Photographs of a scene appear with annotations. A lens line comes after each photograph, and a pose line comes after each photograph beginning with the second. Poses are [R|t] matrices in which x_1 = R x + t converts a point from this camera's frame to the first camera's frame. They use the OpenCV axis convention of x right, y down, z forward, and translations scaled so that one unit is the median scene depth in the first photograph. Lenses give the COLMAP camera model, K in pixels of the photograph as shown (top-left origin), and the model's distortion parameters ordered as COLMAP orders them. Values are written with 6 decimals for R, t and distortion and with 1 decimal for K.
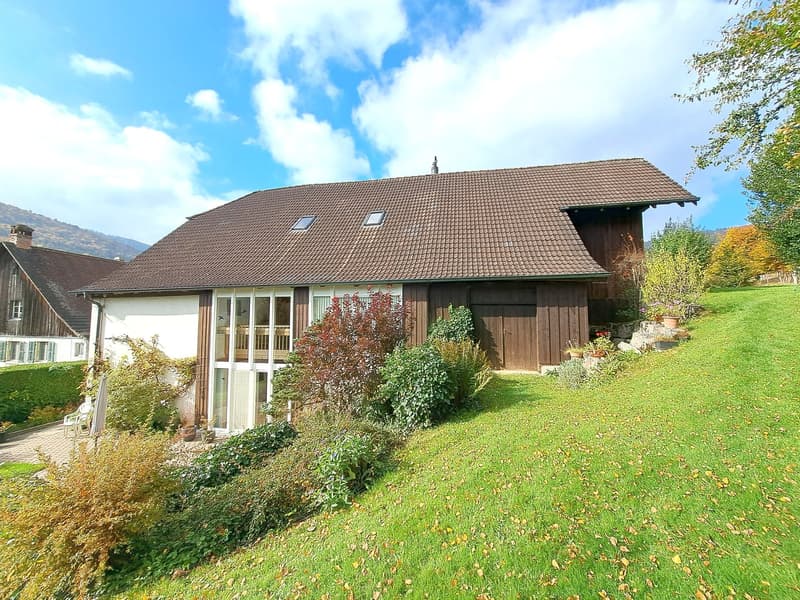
lens RADIAL K [[326.1, 0, 400.3], [0, 326.1, 294.0], [0, 0, 1]] dist [-0.002095, -0.000154]
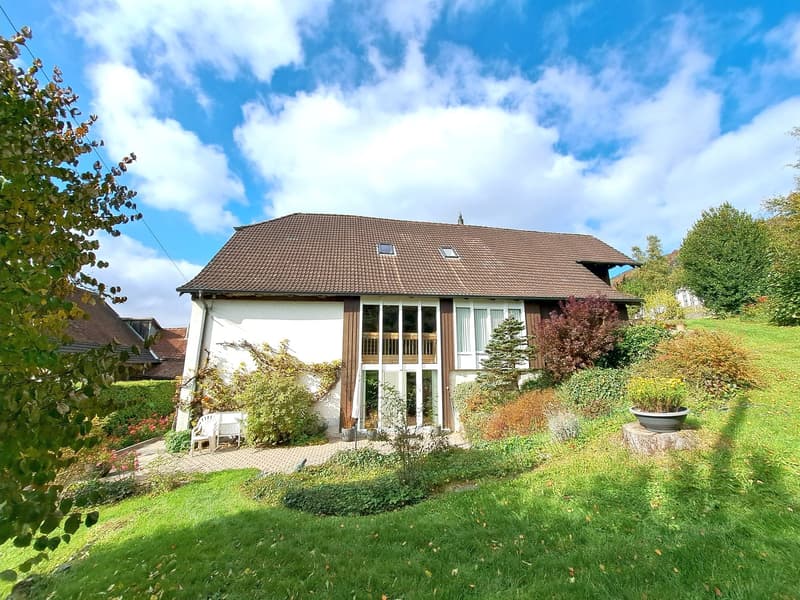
lens RADIAL K [[367.2, 0, 400.0], [0, 367.2, 300.0], [0, 0, 1]] dist [-0.001862, -0.000250]
pose [[0.913399, 0.072805, 0.400502, -0.856226], [-0.018743, 0.990354, -0.137285, 0.146729], [-0.406634, 0.117889, 0.905953, -0.134483]]
